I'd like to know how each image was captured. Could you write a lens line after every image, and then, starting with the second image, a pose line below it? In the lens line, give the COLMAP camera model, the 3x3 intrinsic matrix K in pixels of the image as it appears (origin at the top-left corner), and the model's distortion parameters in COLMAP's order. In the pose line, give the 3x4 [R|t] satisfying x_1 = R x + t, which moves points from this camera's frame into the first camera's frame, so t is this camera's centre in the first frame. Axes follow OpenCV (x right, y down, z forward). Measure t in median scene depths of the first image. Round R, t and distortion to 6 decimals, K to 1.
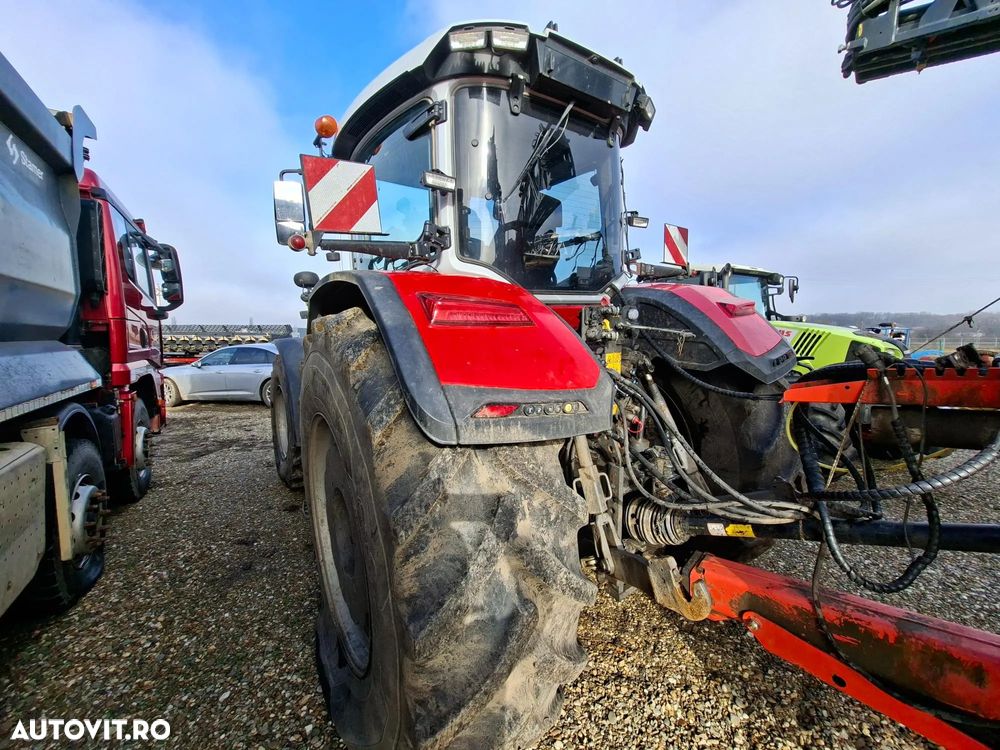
lens RADIAL K [[393.1, 0, 506.5], [0, 393.1, 364.6], [0, 0, 1]] dist [-0.004810, 0.000678]
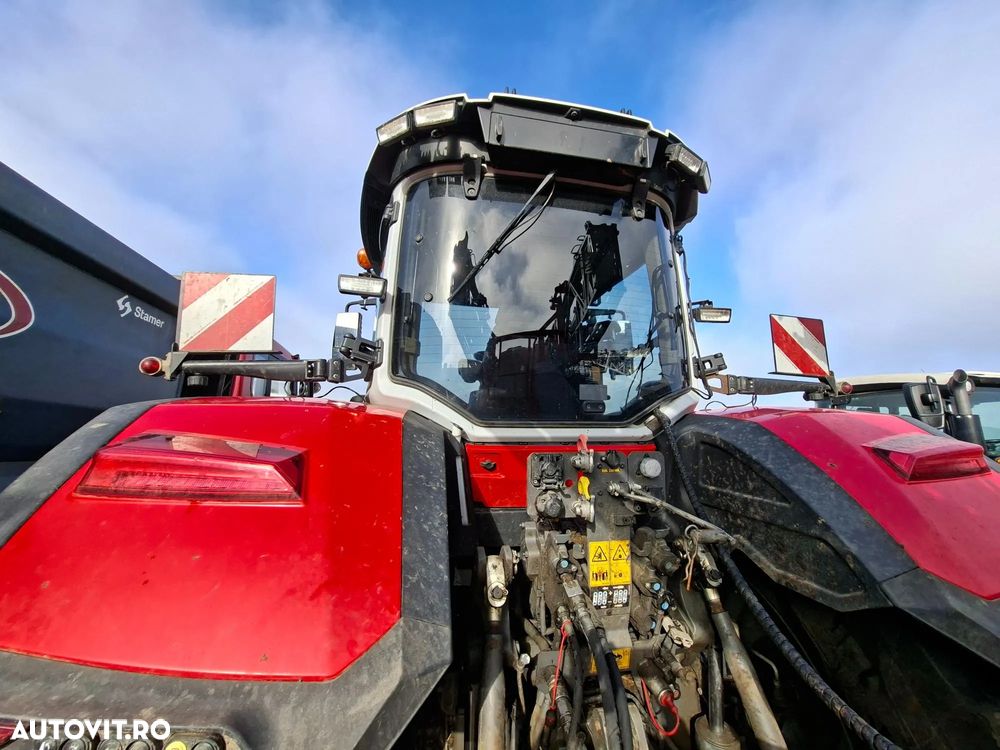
lens RADIAL K [[393.1, 0, 506.5], [0, 393.1, 364.6], [0, 0, 1]] dist [-0.004810, 0.000678]
pose [[0.915821, -0.045547, -0.398996, 0.327571], [-0.073270, 0.957919, -0.277528, -0.089229], [0.394846, 0.283400, 0.873945, 0.367723]]
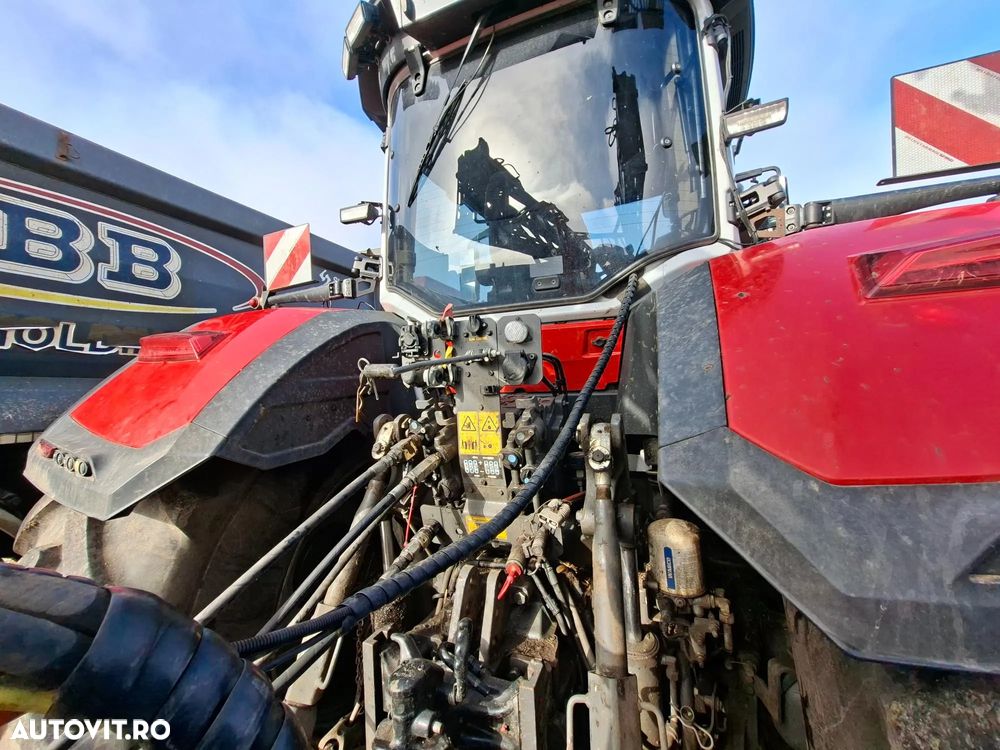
lens RADIAL K [[393.1, 0, 506.5], [0, 393.1, 364.6], [0, 0, 1]] dist [-0.004810, 0.000678]
pose [[0.531528, -0.030899, -0.846477, 0.645154], [-0.080297, 0.992996, -0.086669, -0.042530], [0.843226, 0.114037, 0.525324, 0.677741]]
